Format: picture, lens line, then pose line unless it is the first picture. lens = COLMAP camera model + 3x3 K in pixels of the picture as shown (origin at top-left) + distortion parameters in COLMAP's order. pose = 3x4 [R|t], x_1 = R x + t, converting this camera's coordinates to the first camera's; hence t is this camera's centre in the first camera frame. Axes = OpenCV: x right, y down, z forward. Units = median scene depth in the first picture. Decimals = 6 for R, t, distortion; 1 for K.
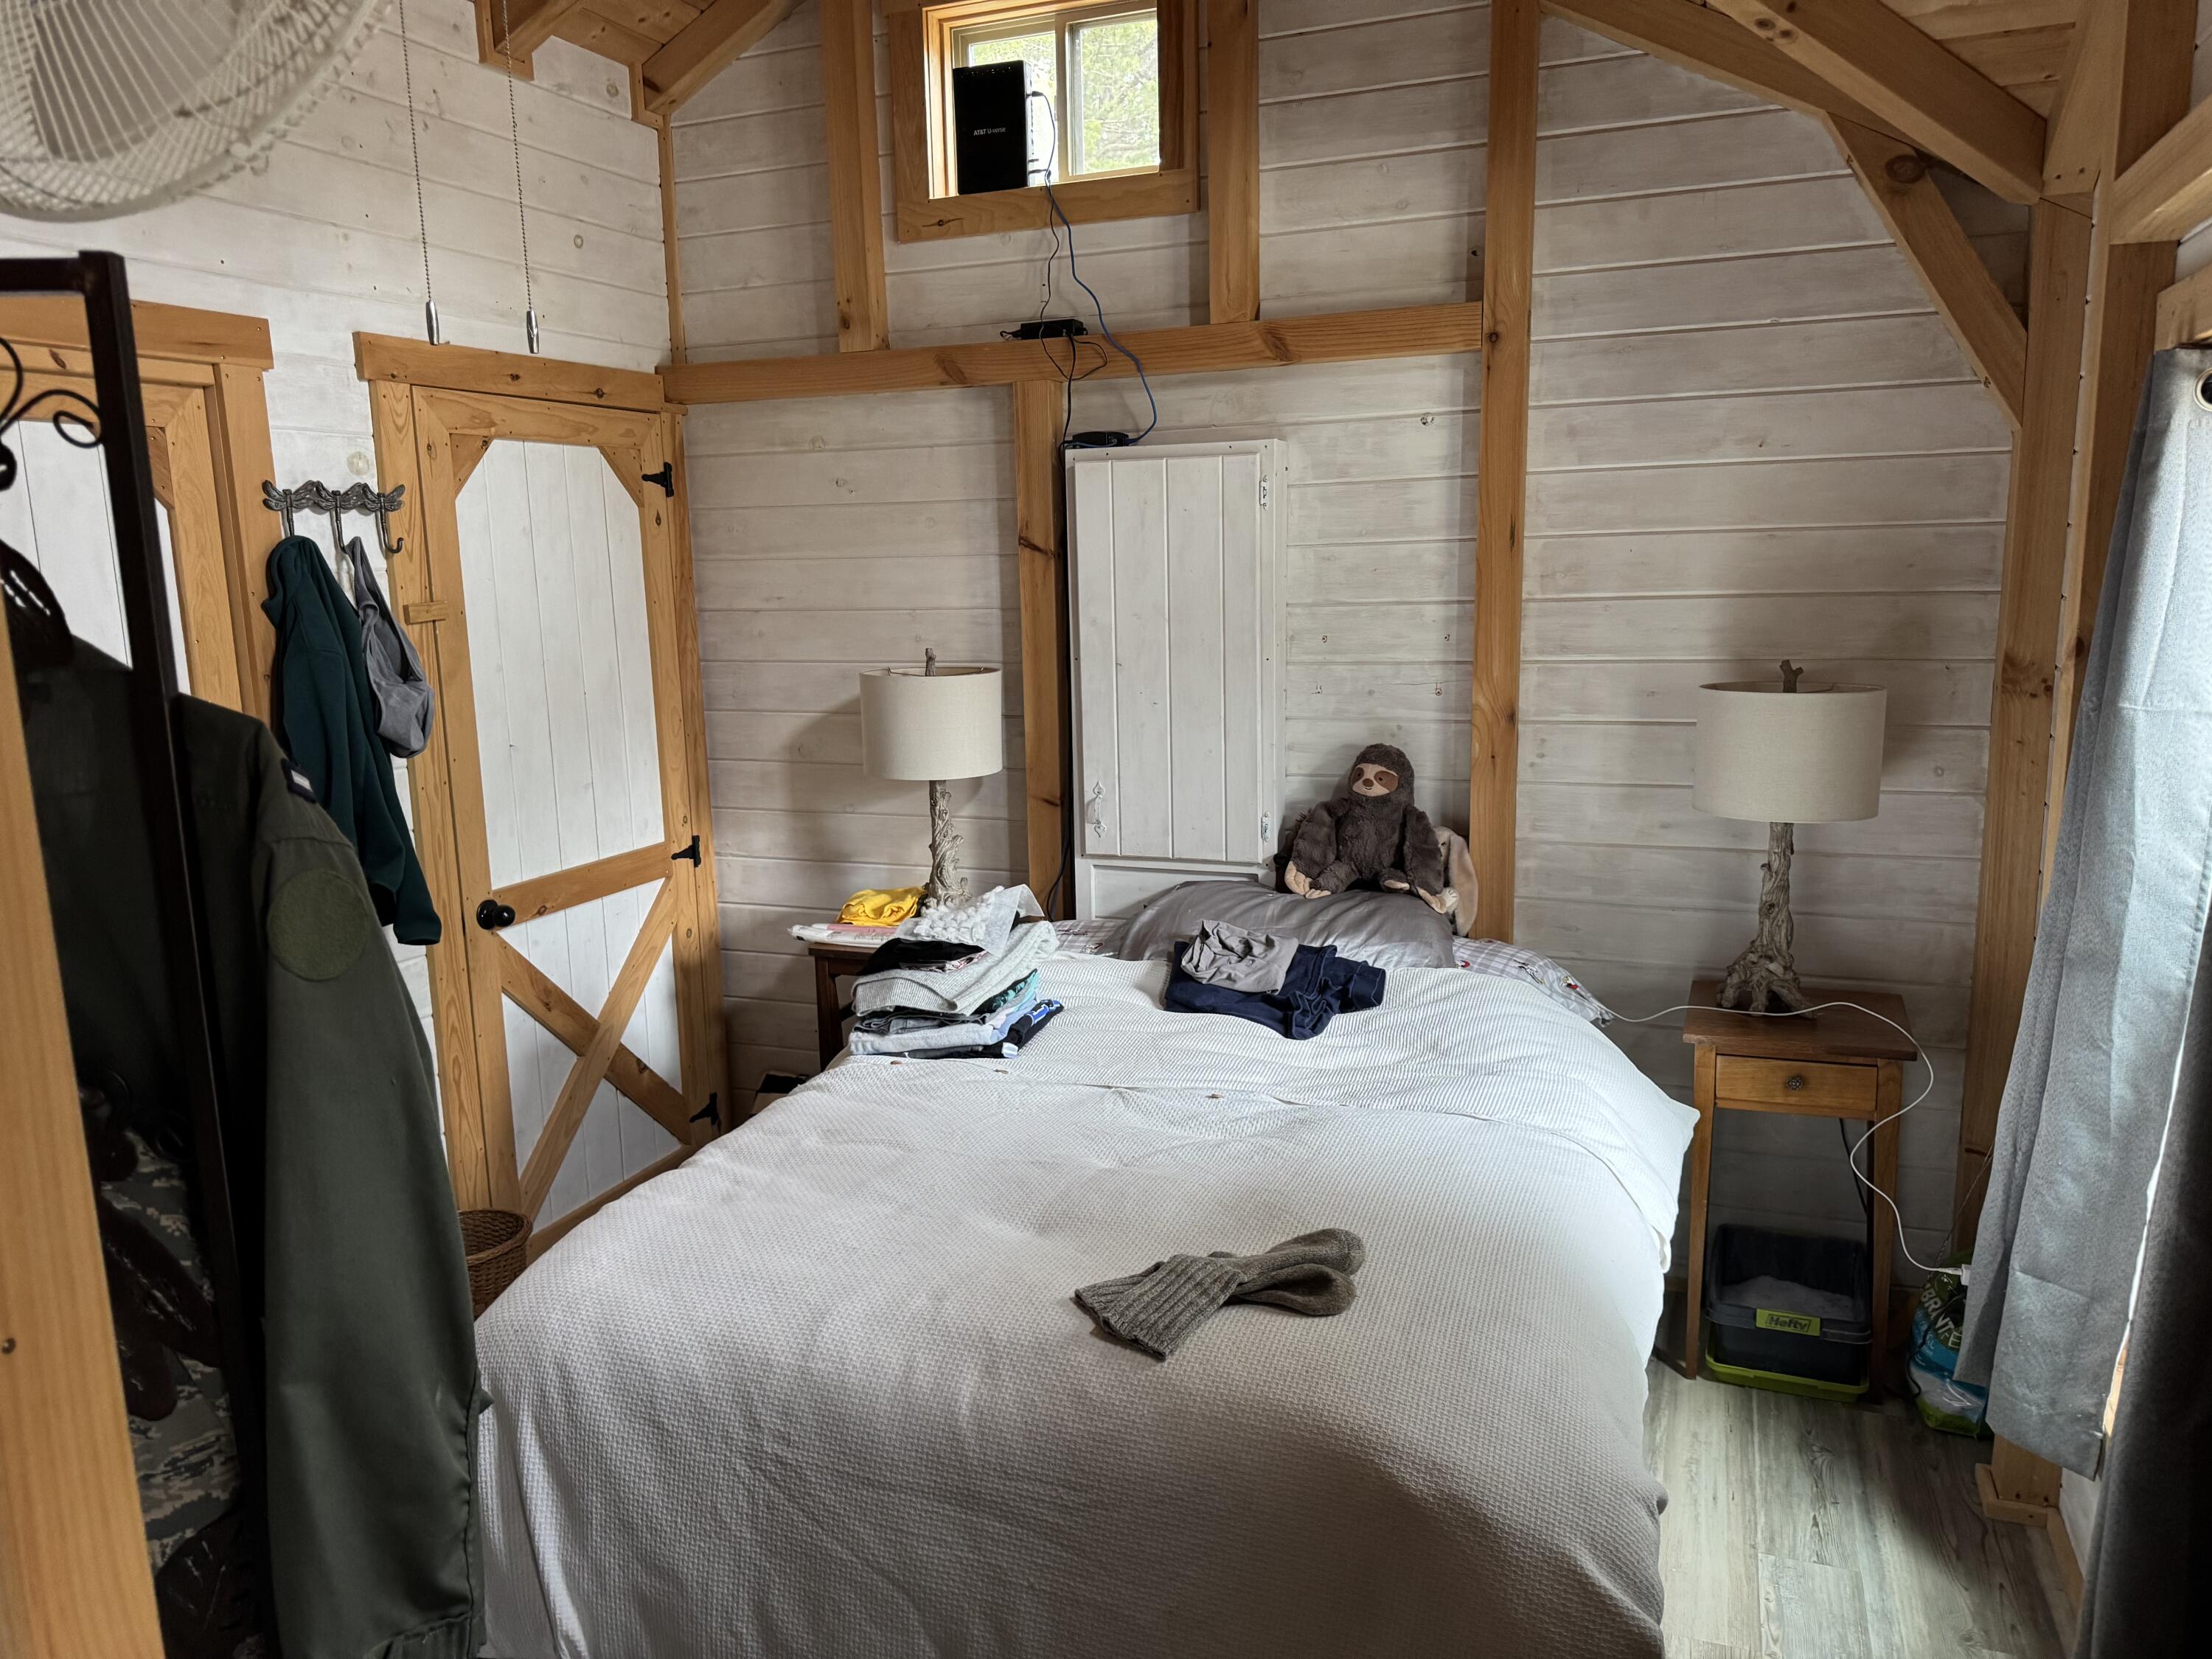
lens RADIAL K [[1587.7, 0, 1106.0], [0, 1587.7, 829.5], [0, 0, 1]] dist [0.024454, -0.018357]
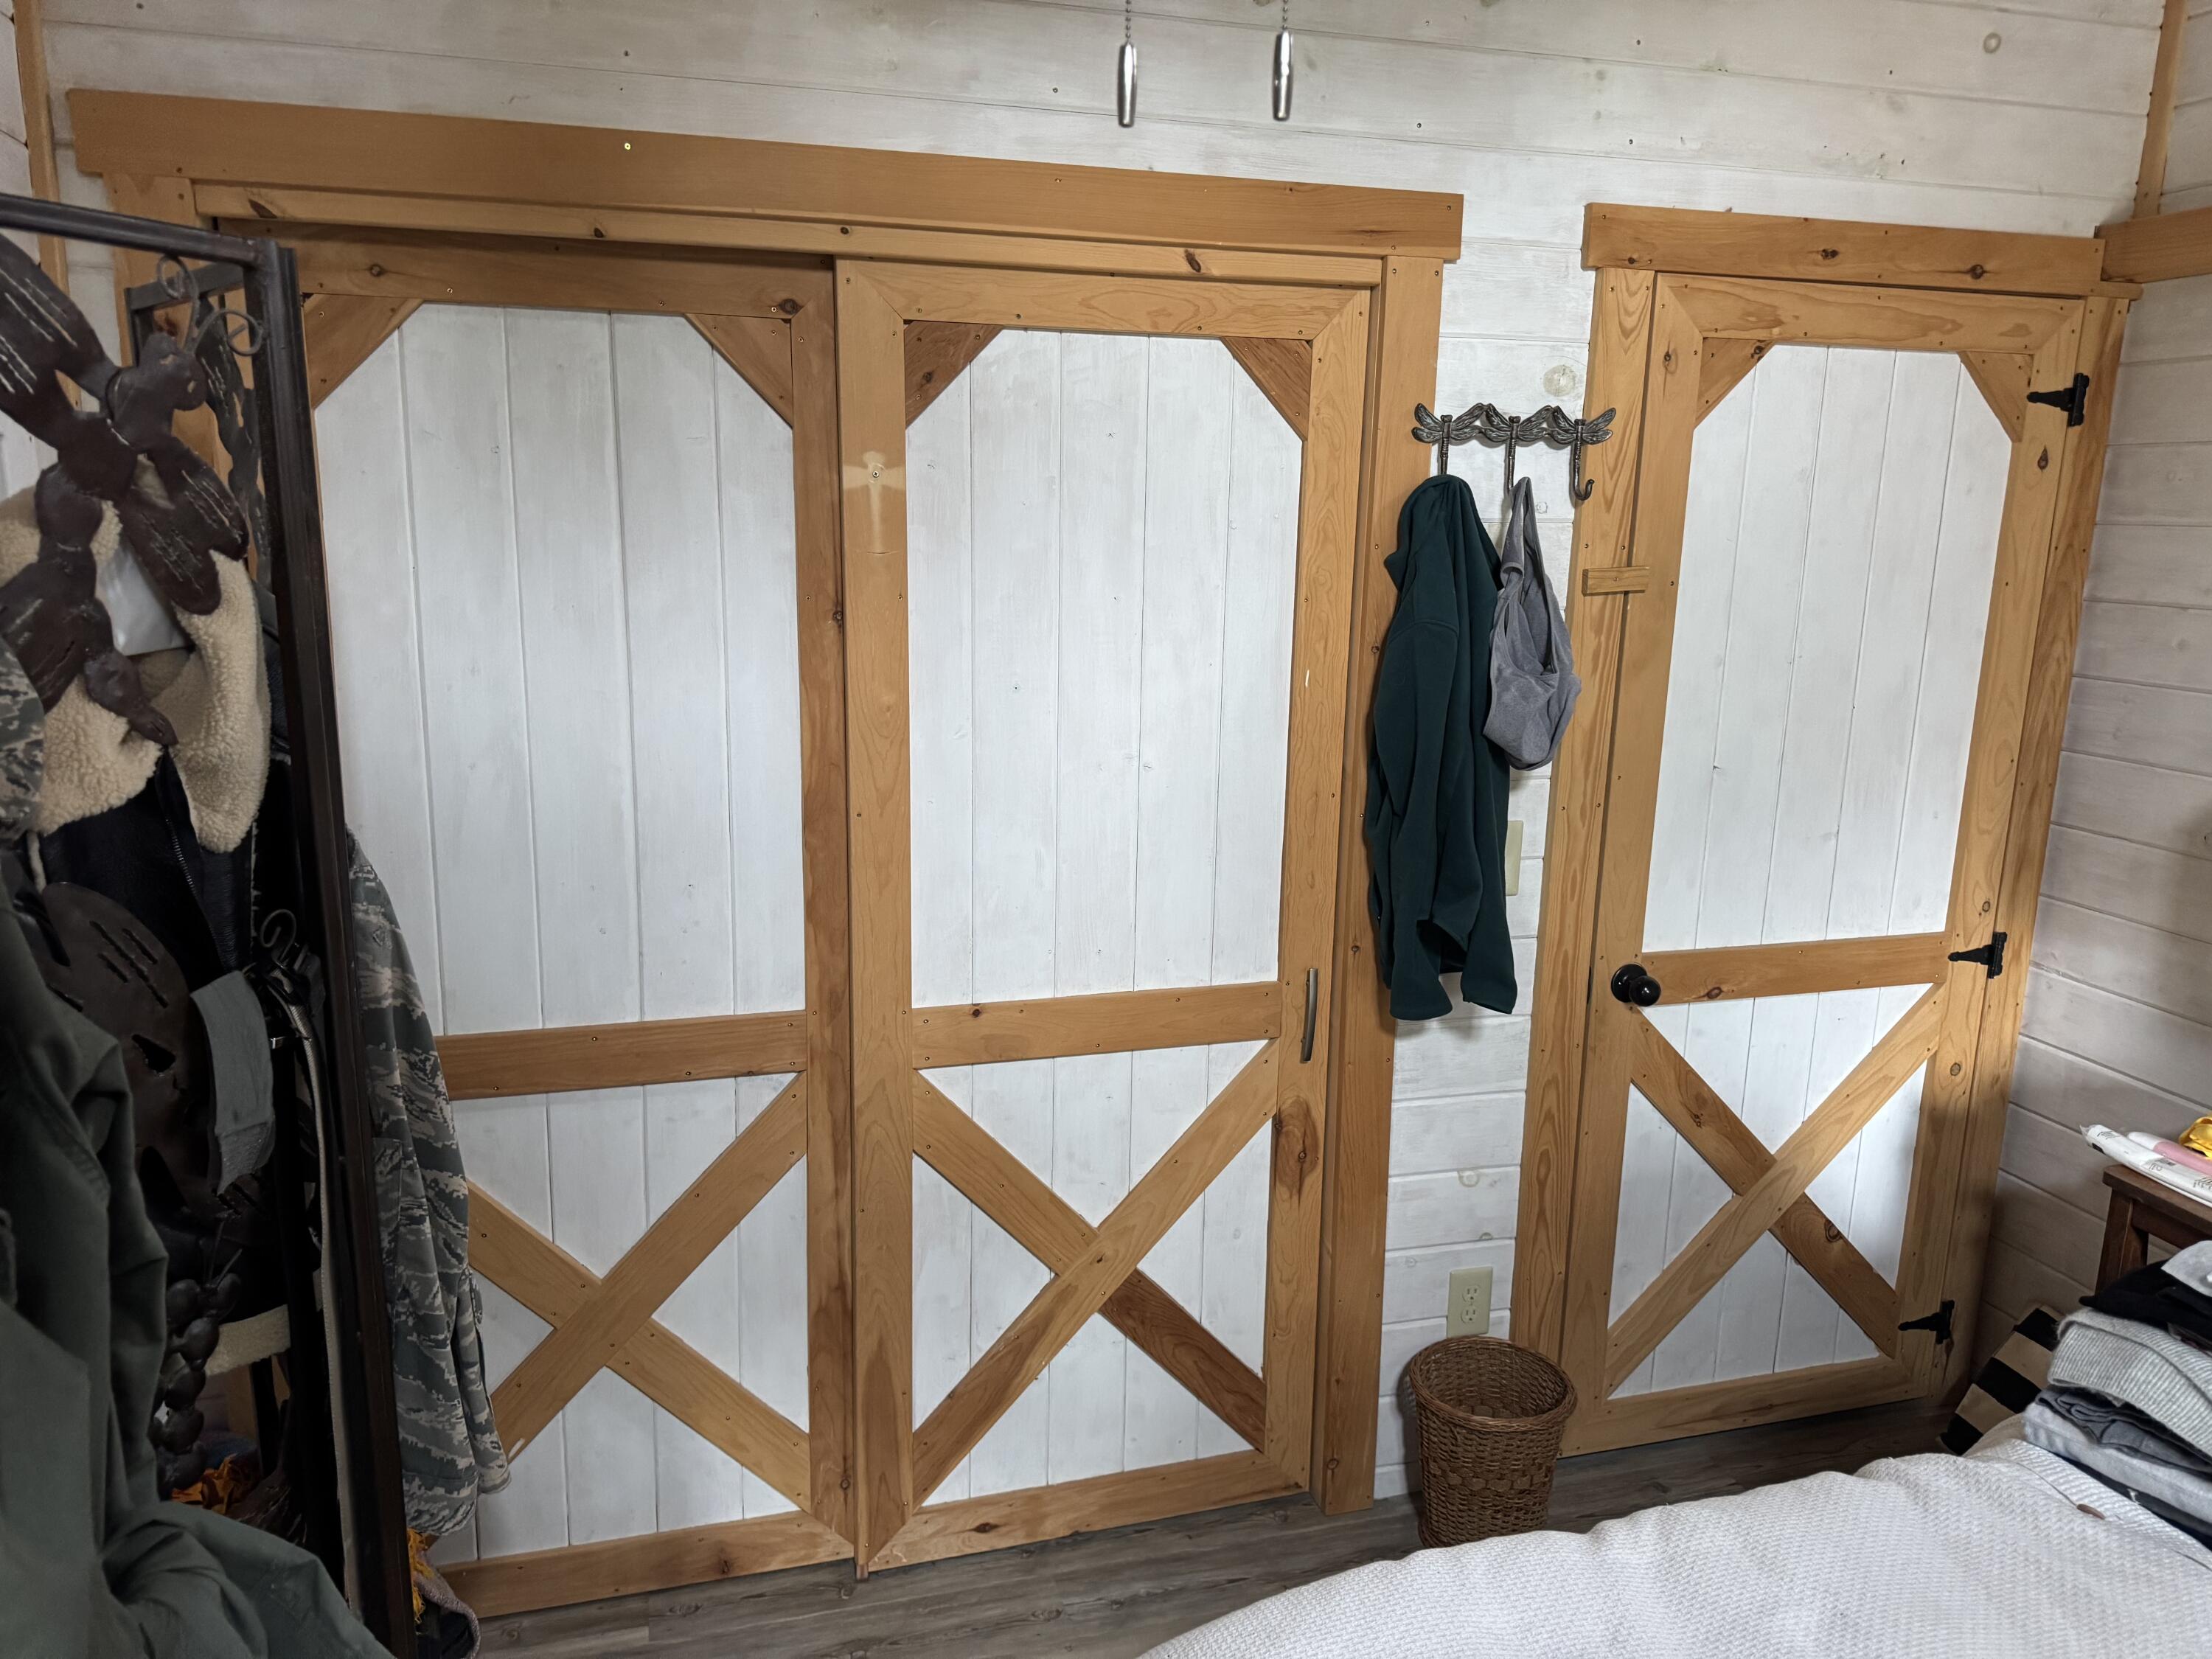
lens RADIAL K [[1587.7, 0, 1106.0], [0, 1587.7, 829.5], [0, 0, 1]] dist [0.024454, -0.018357]
pose [[0.613027, 0.195690, -0.765443, 0.022168], [-0.167654, 0.978996, 0.116016, -0.061341], [0.772069, 0.057209, 0.632959, 0.312488]]
